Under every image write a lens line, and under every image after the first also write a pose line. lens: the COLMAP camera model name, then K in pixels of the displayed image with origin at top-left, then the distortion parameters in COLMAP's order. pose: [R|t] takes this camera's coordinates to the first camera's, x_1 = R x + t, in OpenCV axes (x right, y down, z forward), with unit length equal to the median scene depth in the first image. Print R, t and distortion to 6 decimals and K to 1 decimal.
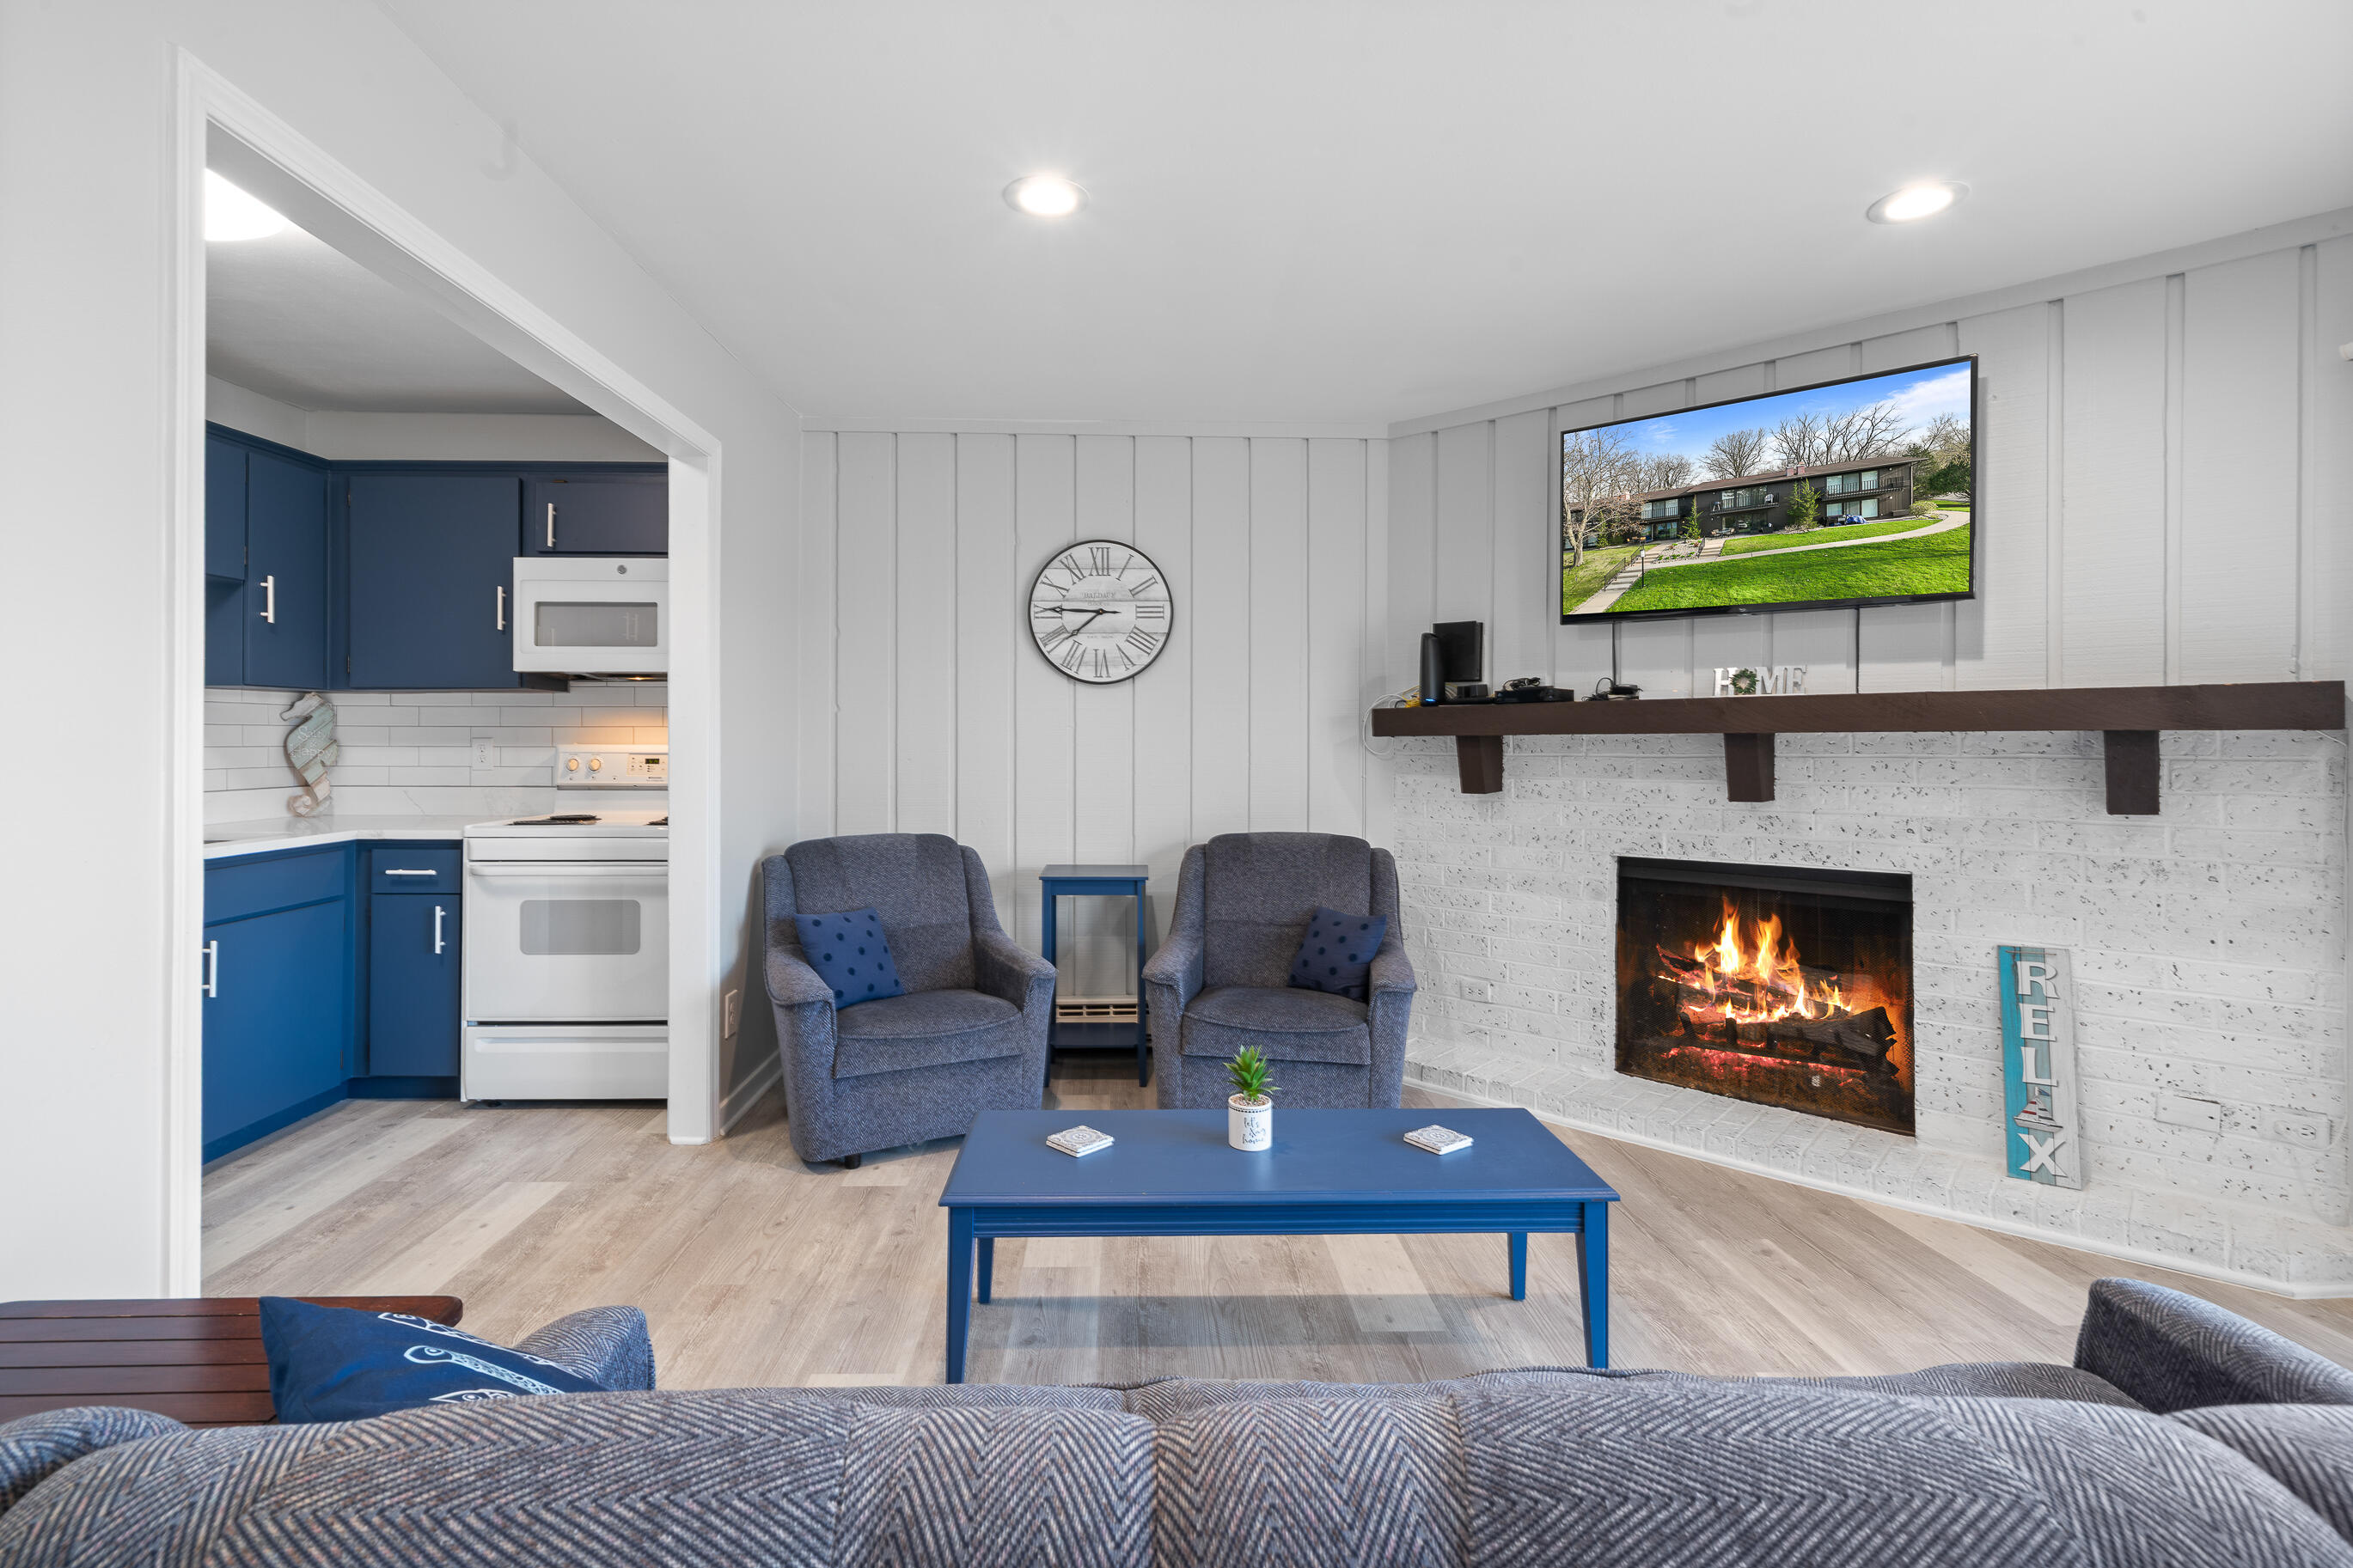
lens RADIAL K [[1141.2, 0, 1173.7], [0, 1141.2, 723.9], [0, 0, 1]] dist [0.001741, 0.000382]
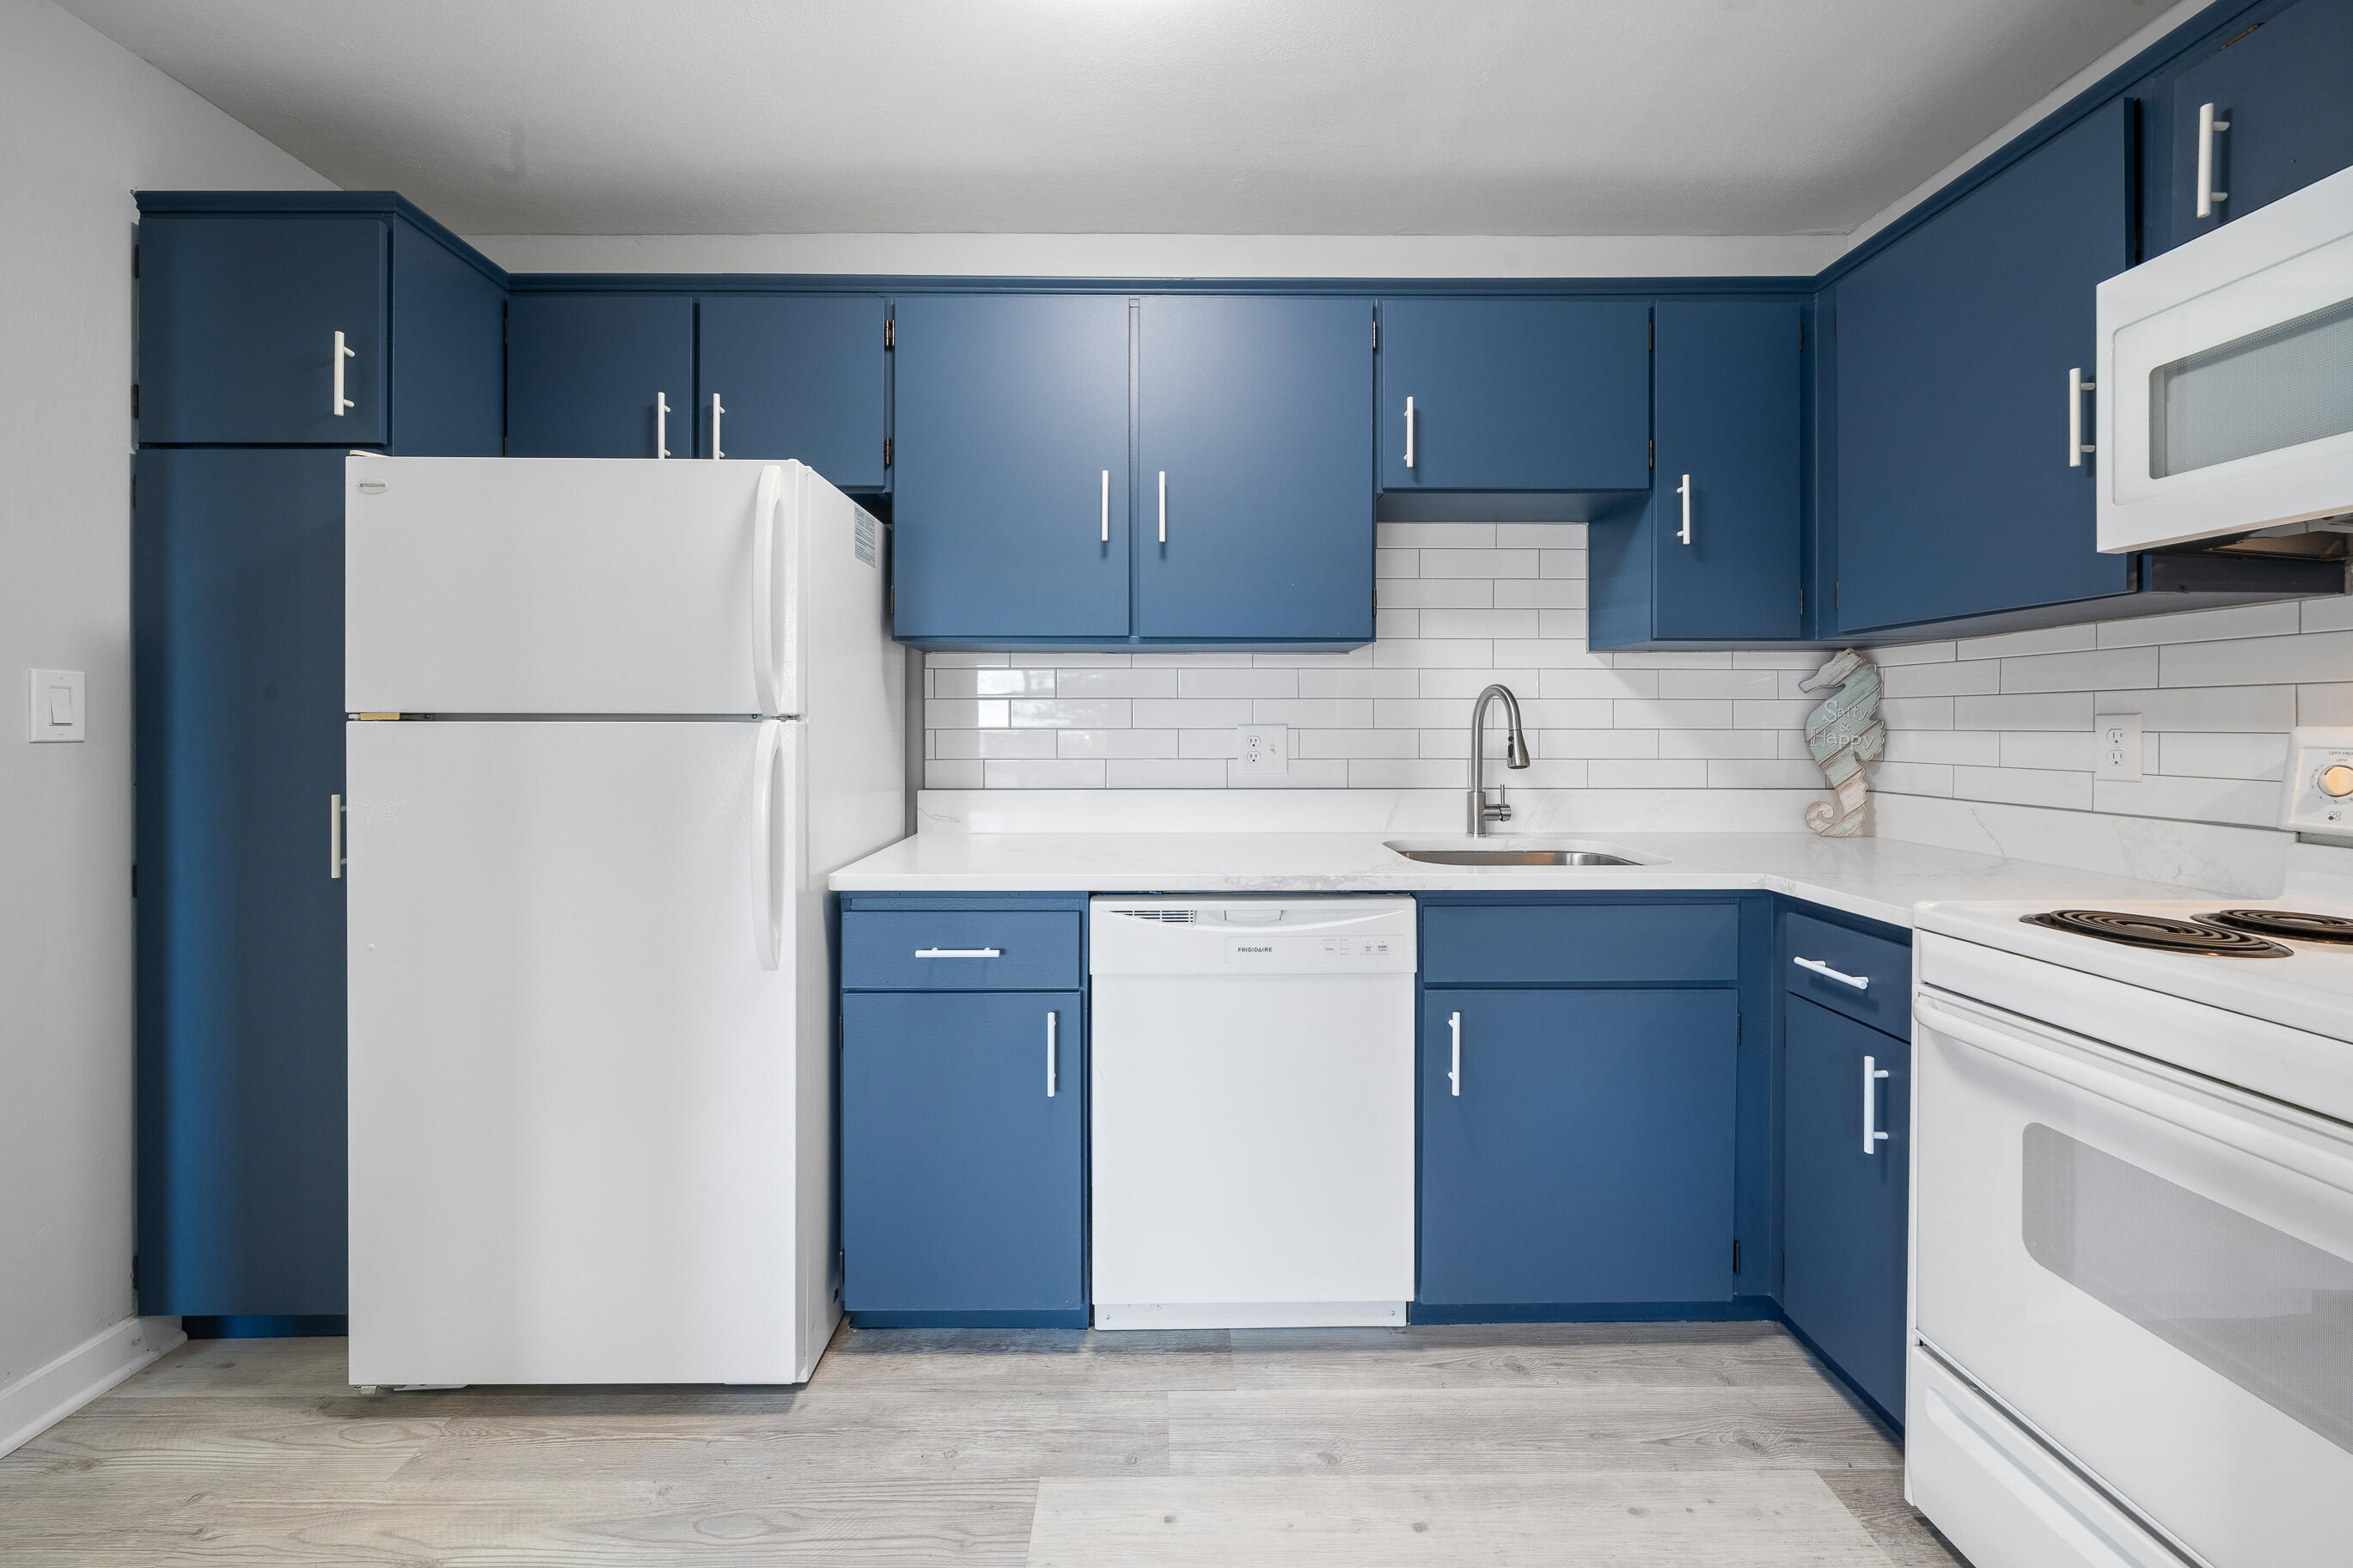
lens RADIAL K [[900.1, 0, 1172.5], [0, 900.1, 721.8], [0, 0, 1]] dist [0.000805, 0.000043]
pose [[-0.014567, -0.007657, -0.999865, -0.150332], [0.004963, 0.999958, -0.007730, 0.011498], [0.999882, -0.005075, -0.014528, 0.417222]]
